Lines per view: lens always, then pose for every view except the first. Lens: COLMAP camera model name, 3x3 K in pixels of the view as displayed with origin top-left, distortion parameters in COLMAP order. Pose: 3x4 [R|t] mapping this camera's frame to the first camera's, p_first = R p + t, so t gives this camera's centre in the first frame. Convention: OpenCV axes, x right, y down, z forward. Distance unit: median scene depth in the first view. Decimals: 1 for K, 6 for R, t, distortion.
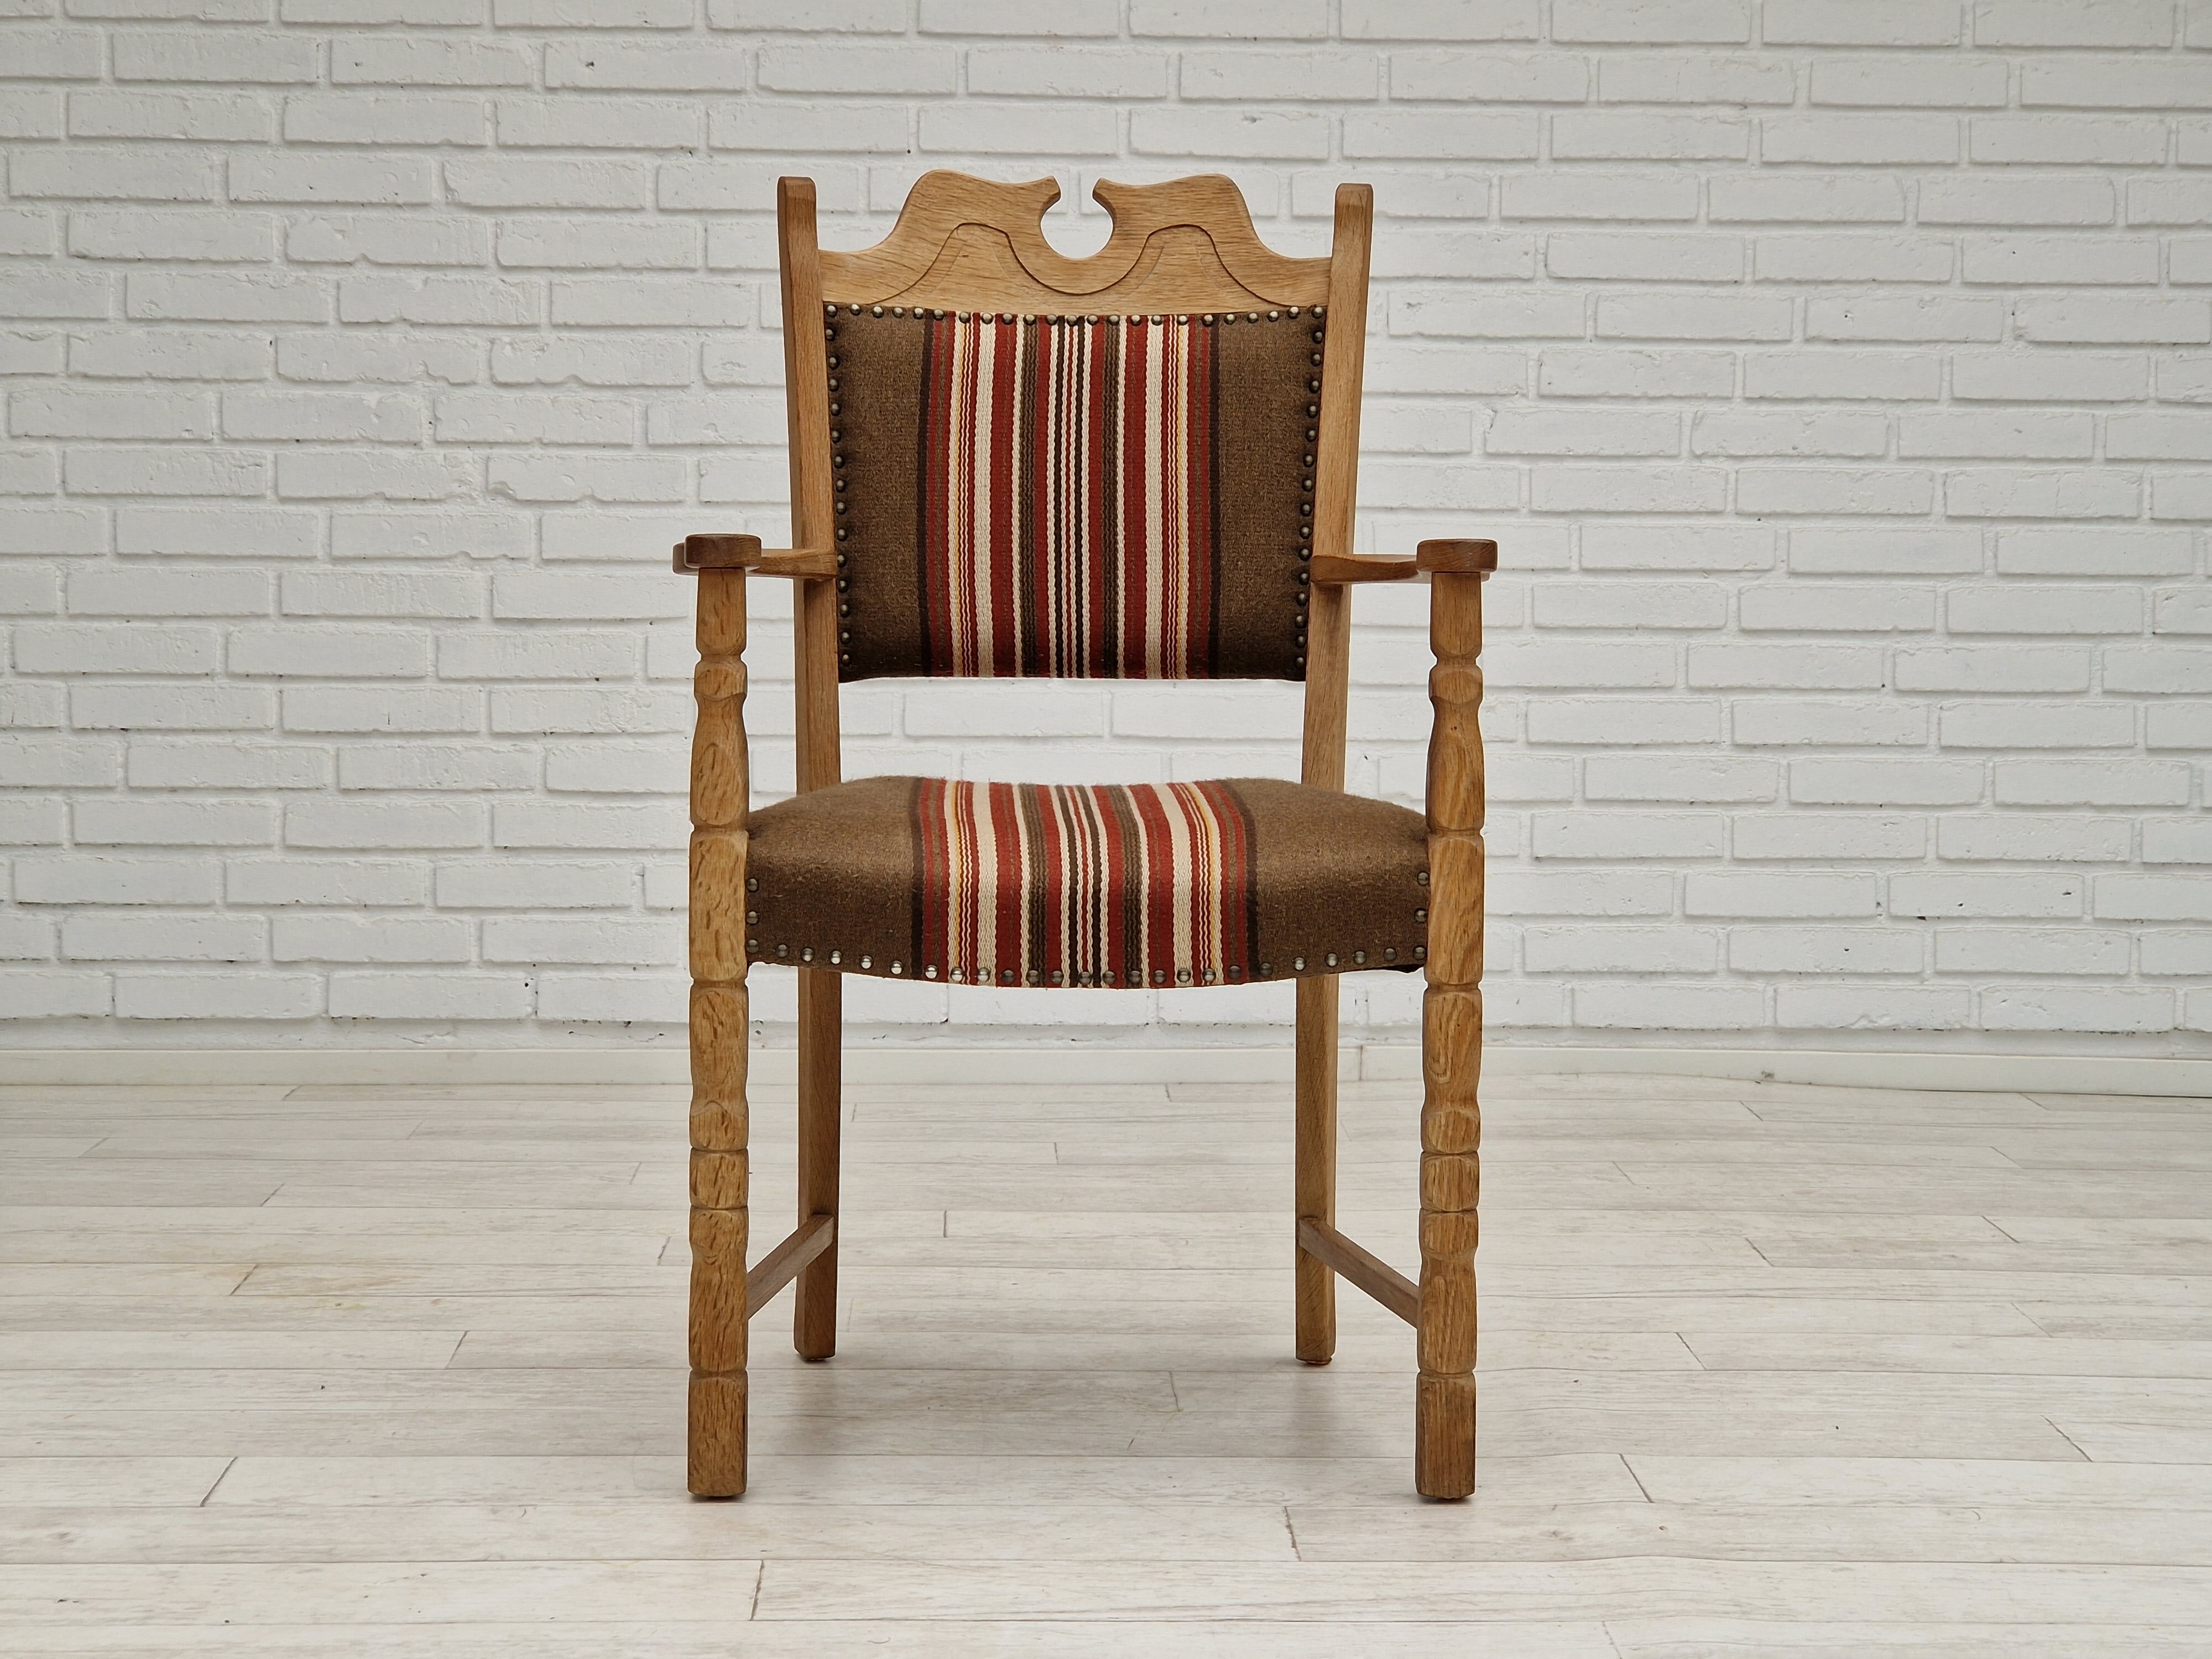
lens RADIAL K [[4366.8, 0, 1098.0], [0, 4366.8, 797.9], [0, 0, 1]] dist [-0.070278, 1.506887]
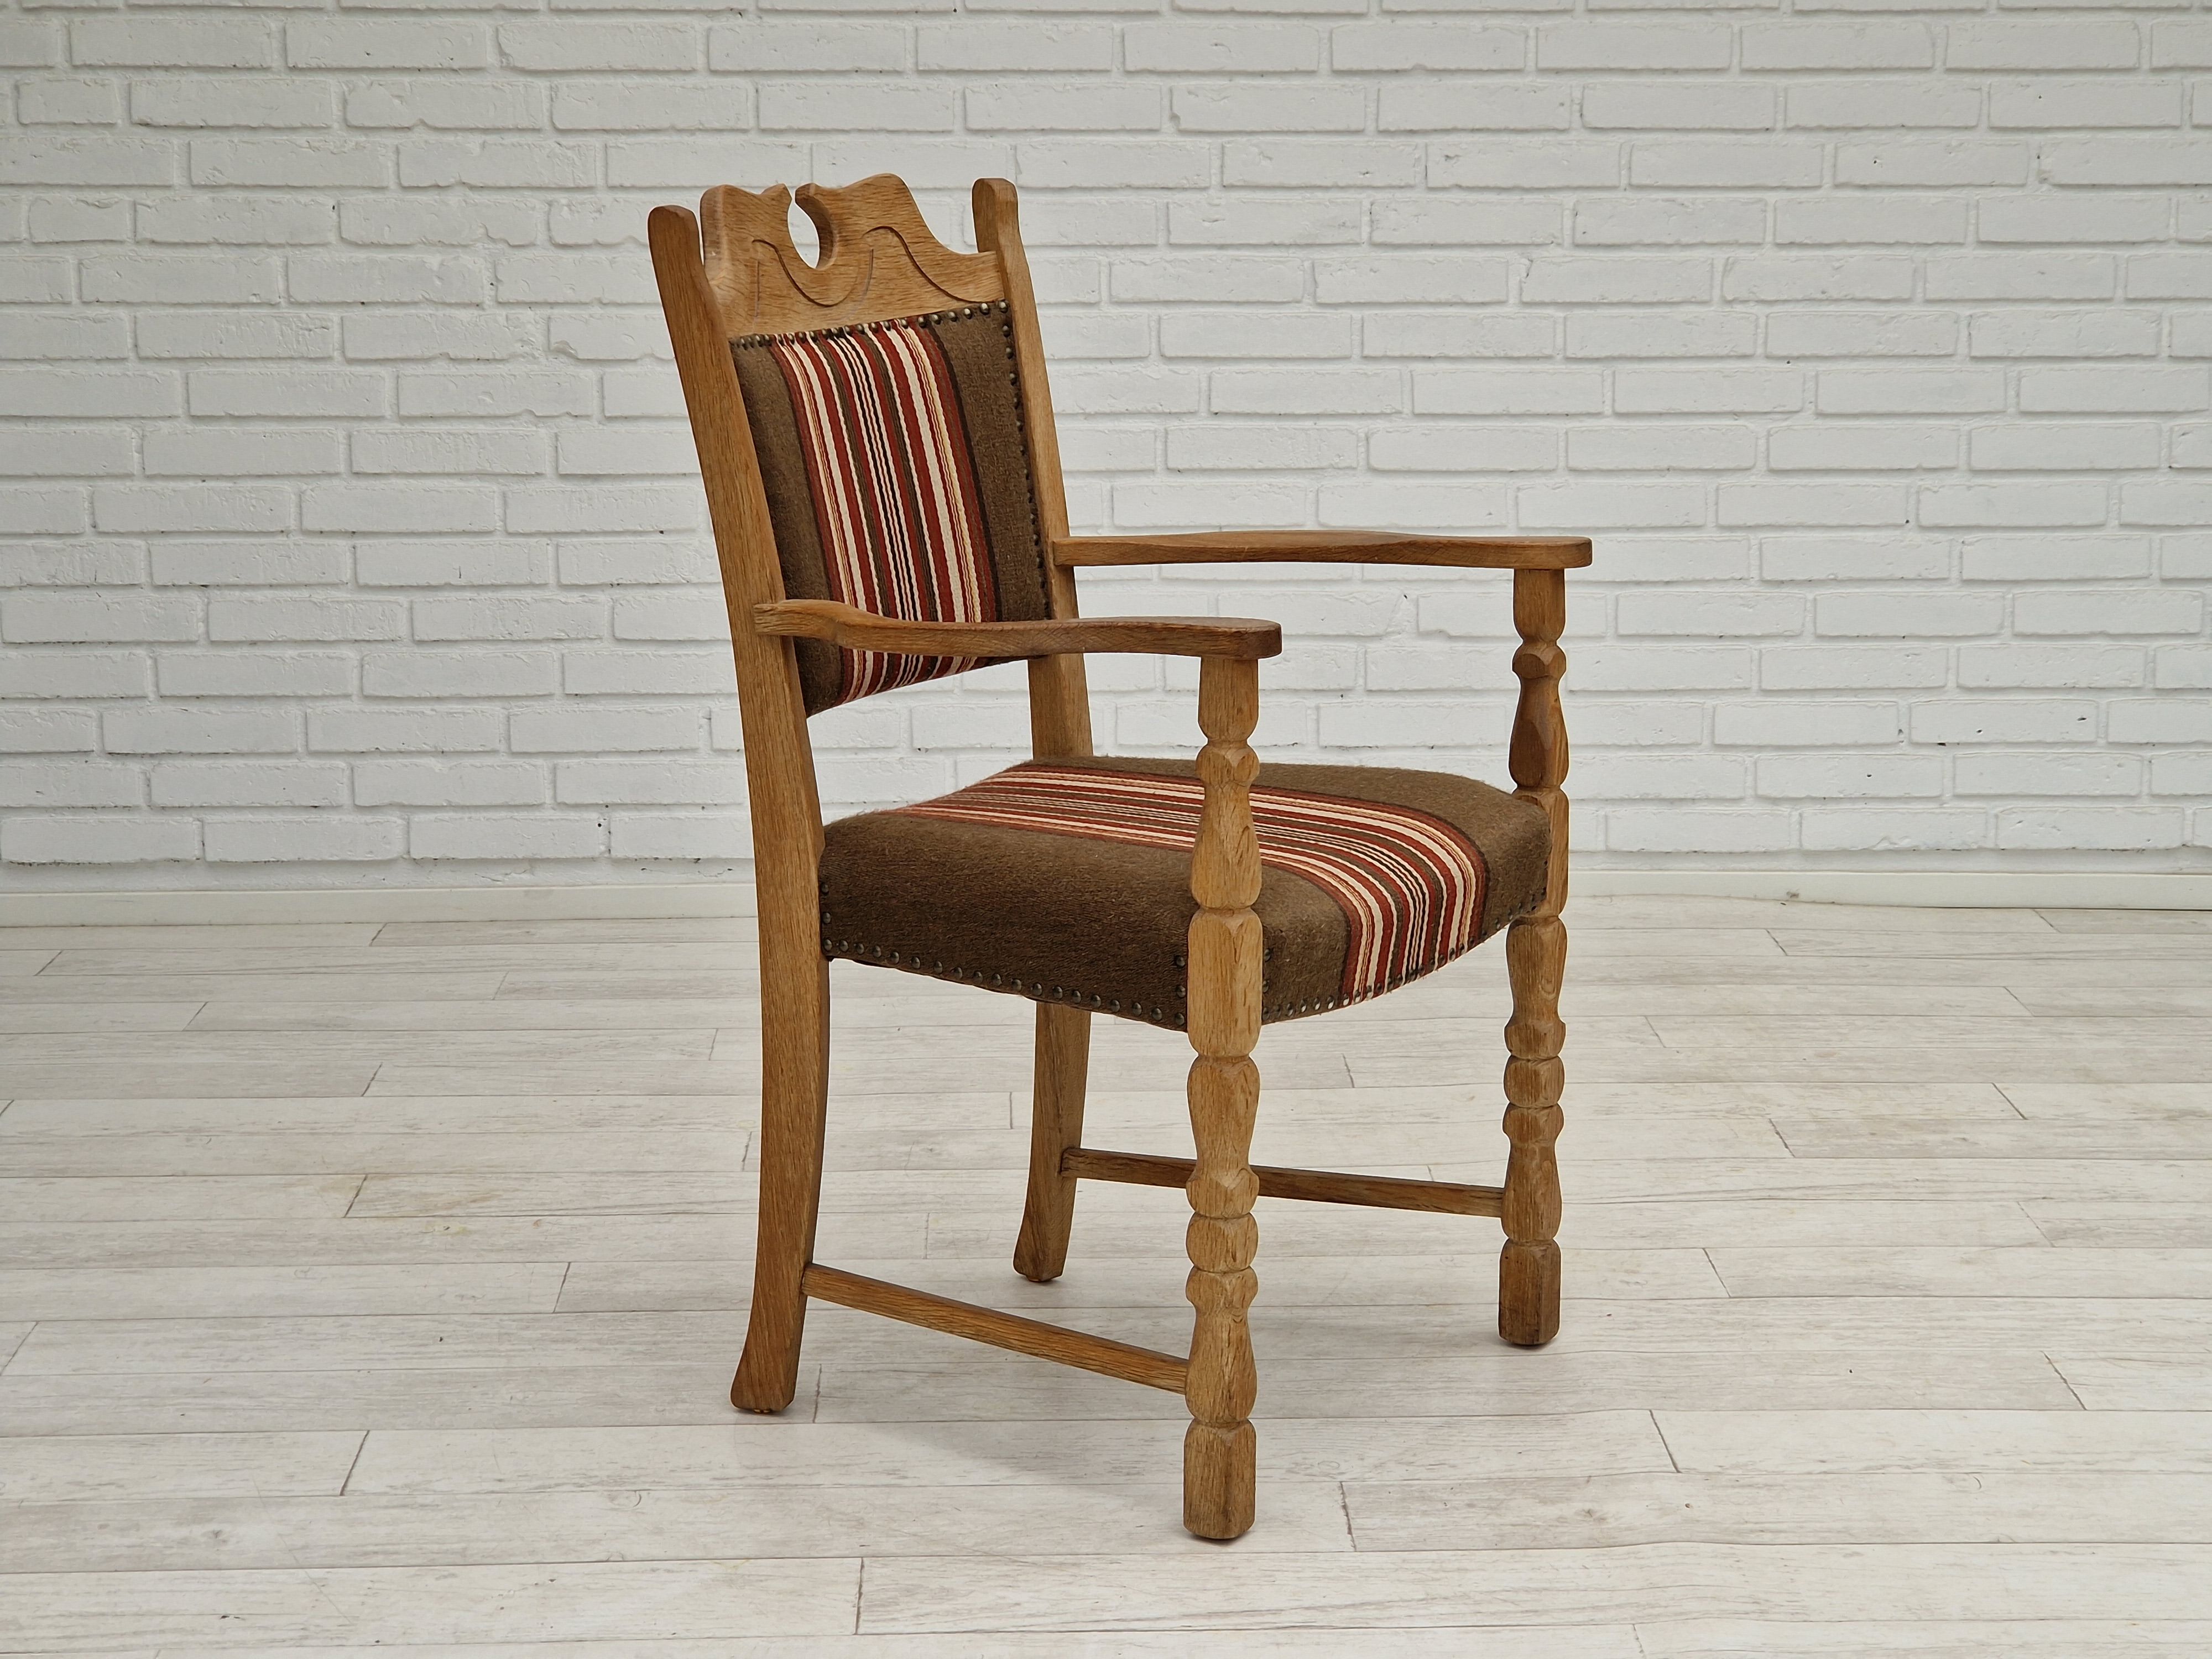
lens RADIAL K [[4381.4, 0, 1145.8], [0, 4381.4, 840.2], [0, 0, 1]] dist [-0.041878, 1.152555]
pose [[0.999930, -0.011311, 0.003421, -0.004519], [0.010822, 0.992787, 0.119399, -0.077133], [-0.004747, -0.119353, 0.992841, -0.037001]]
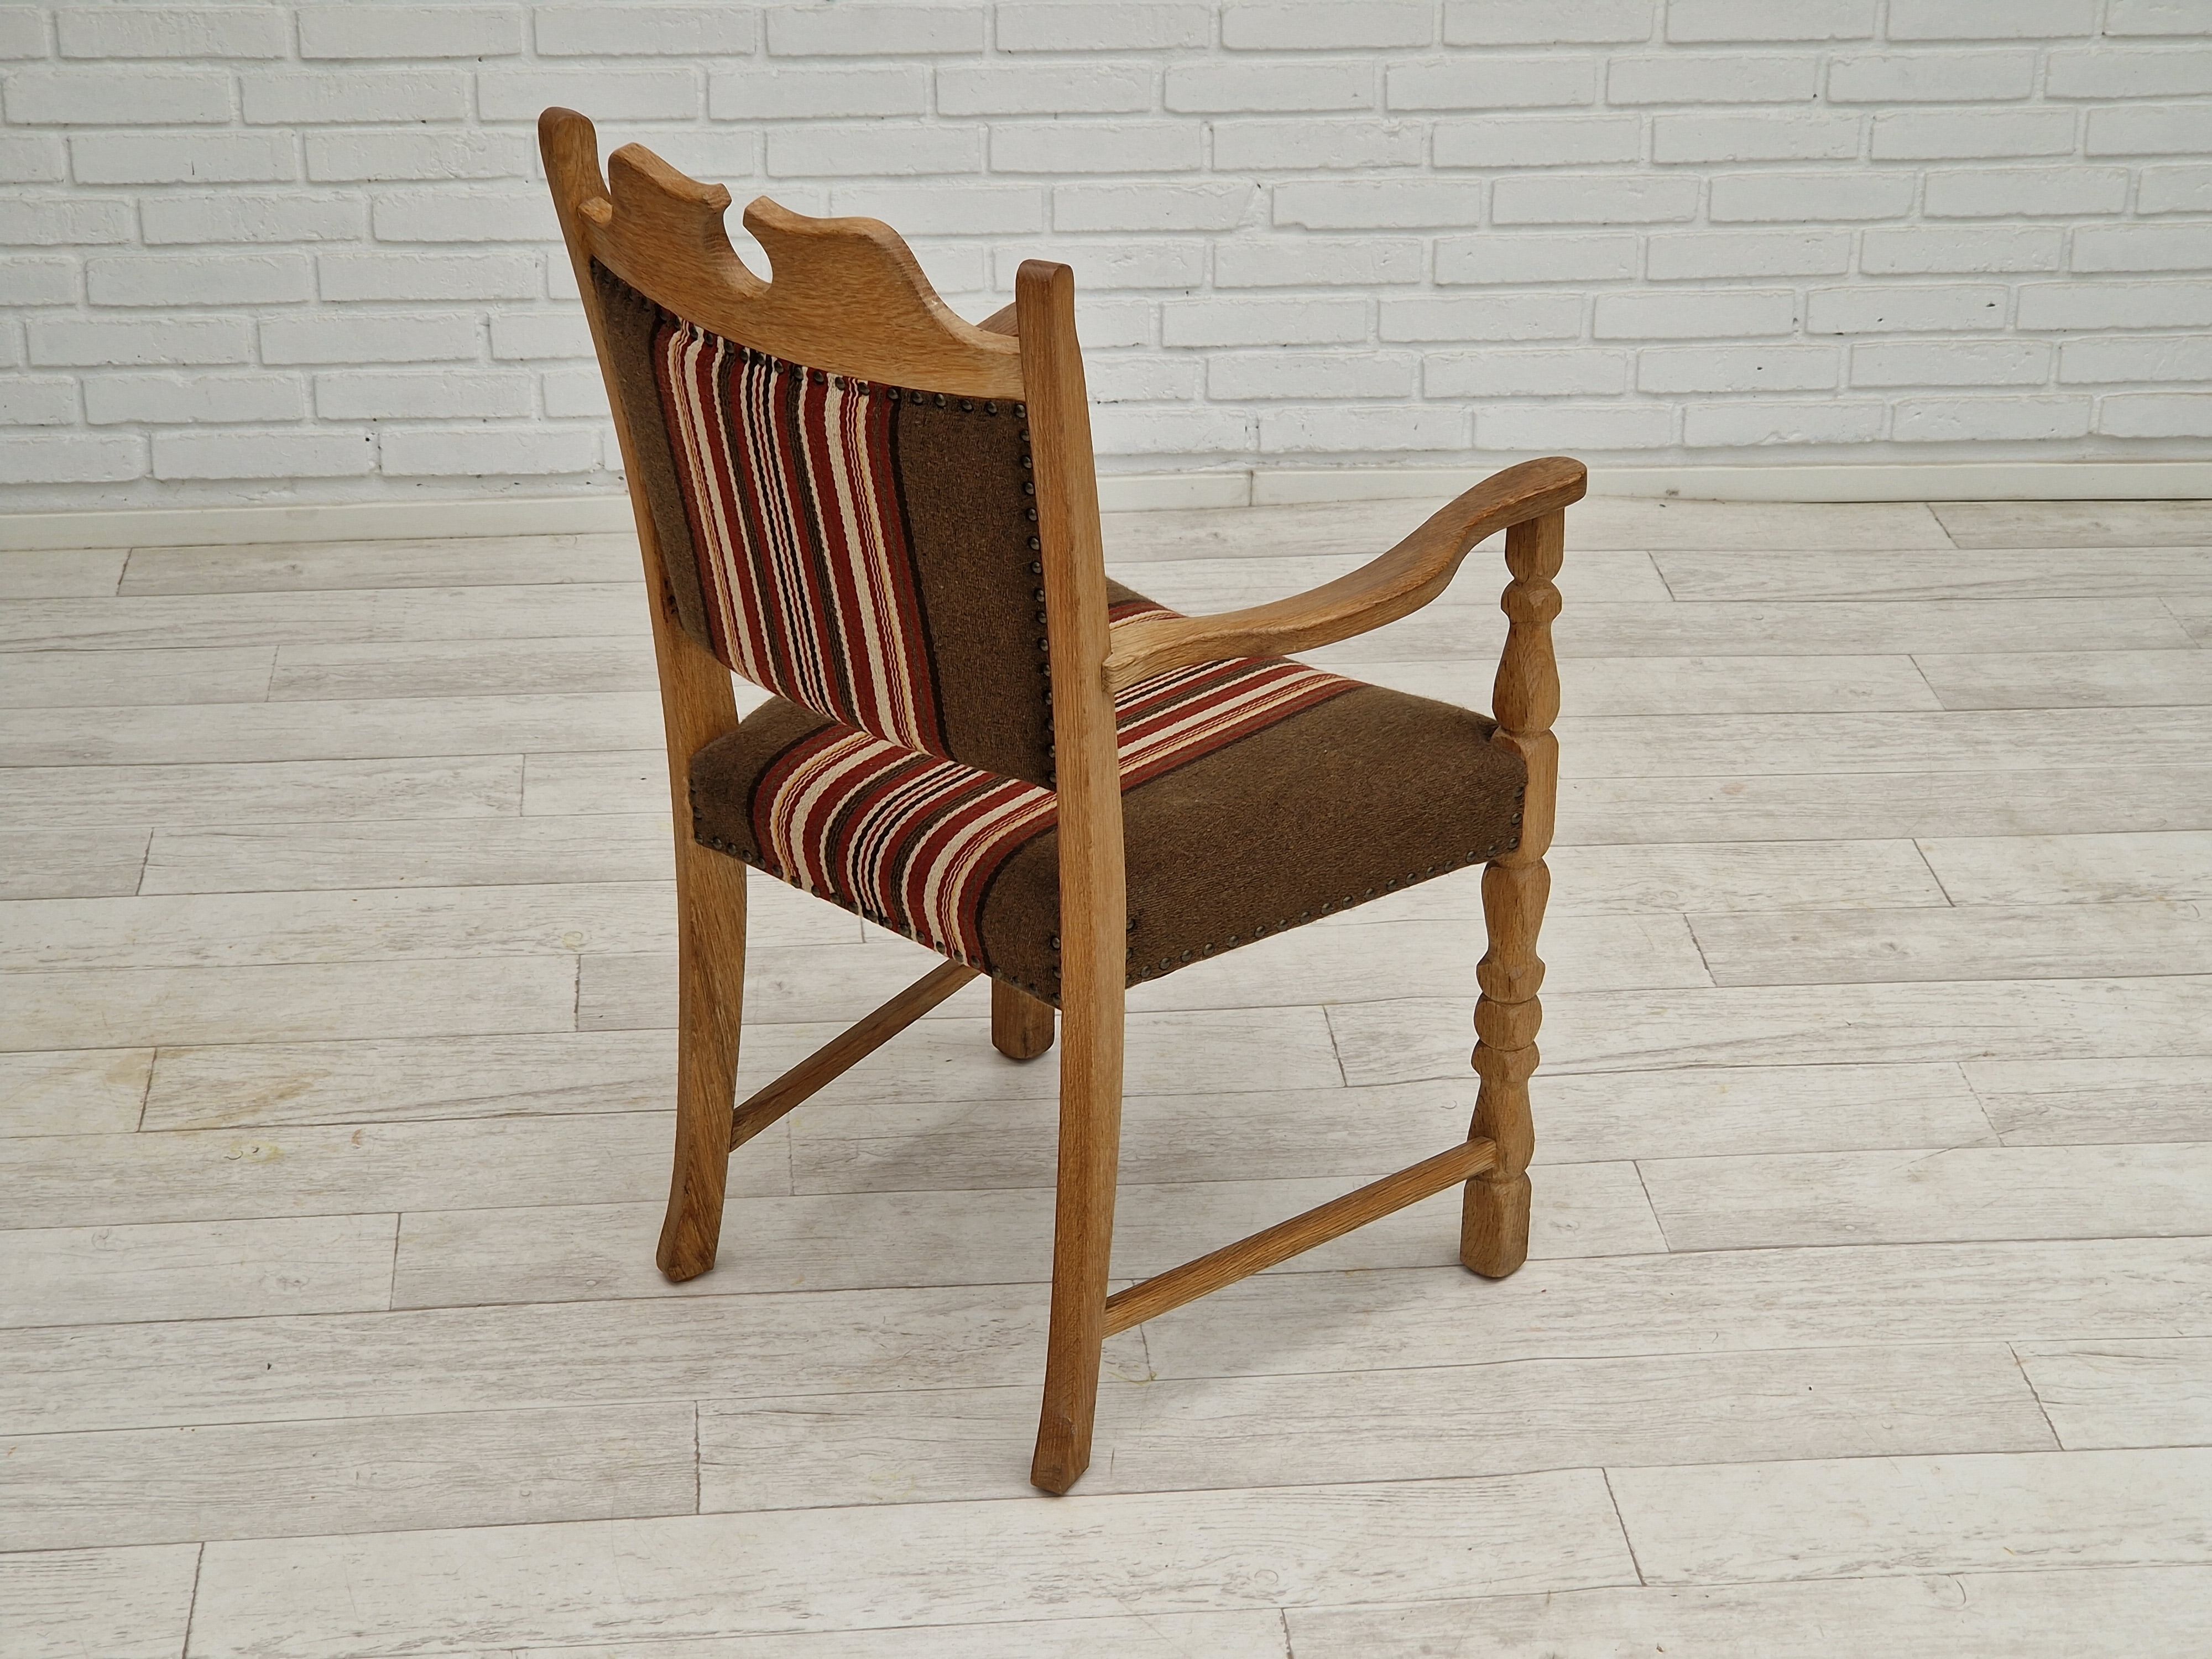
lens RADIAL K [[4355.3, 0, 1176.5], [0, 4355.3, 866.3], [0, 0, 1]] dist [0.068290, 0.044668]
pose [[0.996716, -0.030056, 0.075187, -0.031362], [-0.000629, 0.925657, 0.378362, -0.228402], [-0.080969, -0.377167, 0.922599, 0.087948]]
